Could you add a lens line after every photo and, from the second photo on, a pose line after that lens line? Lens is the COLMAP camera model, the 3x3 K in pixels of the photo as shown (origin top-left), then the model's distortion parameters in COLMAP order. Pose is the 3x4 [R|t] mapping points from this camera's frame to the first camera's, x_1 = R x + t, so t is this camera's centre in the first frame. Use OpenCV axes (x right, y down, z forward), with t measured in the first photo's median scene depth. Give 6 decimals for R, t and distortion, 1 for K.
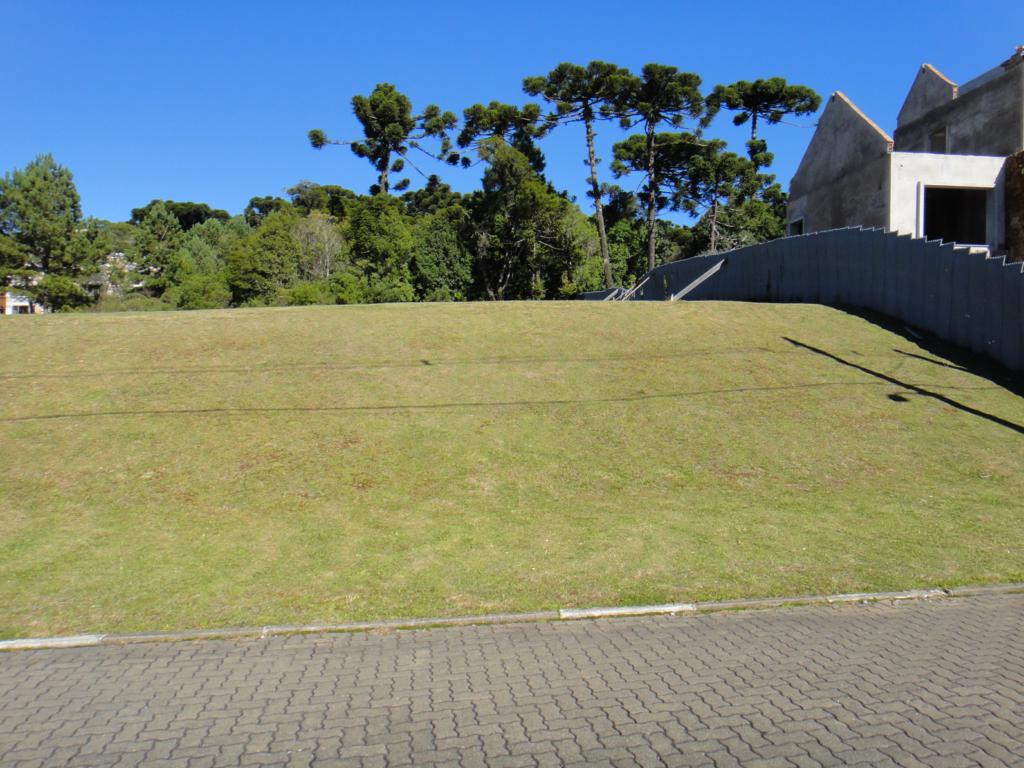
lens RADIAL K [[737.7, 0, 505.6], [0, 737.7, 379.1], [0, 0, 1]] dist [0.012662, -0.002673]
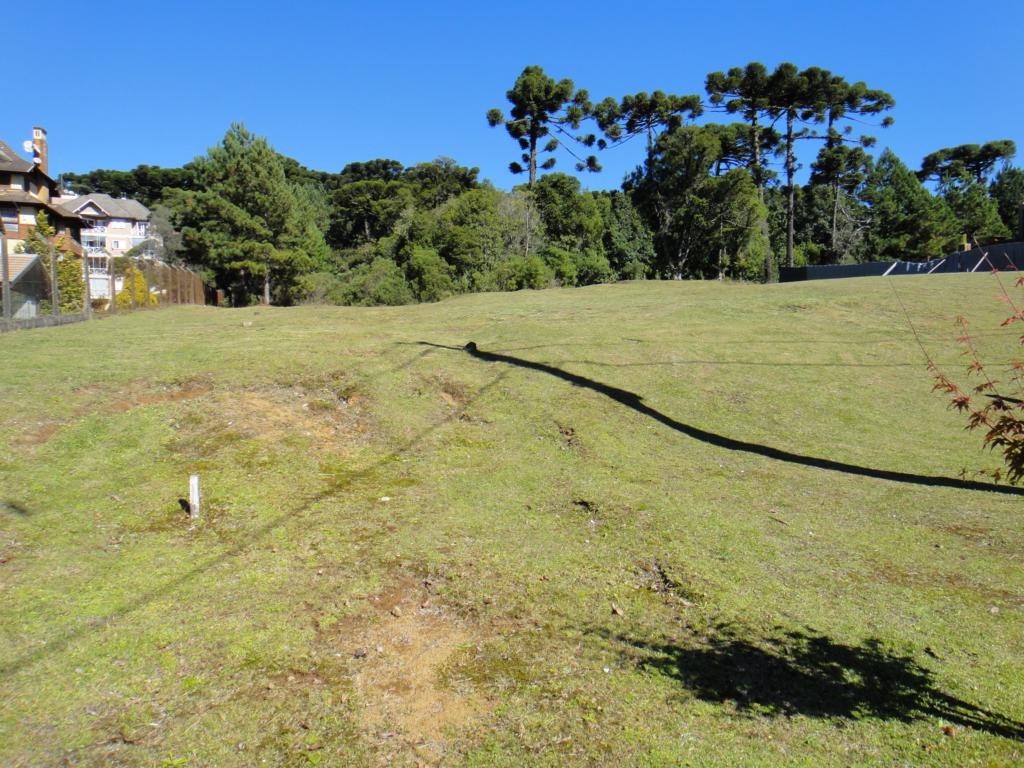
lens RADIAL K [[743.0, 0, 512.0], [0, 743.0, 384.0], [0, 0, 1]] dist [0.002673, 0.003355]
pose [[0.972980, -0.035422, 0.228154, -0.517372], [0.026089, 0.998700, 0.043797, 0.005407], [-0.229409, -0.036661, 0.972639, -0.042815]]
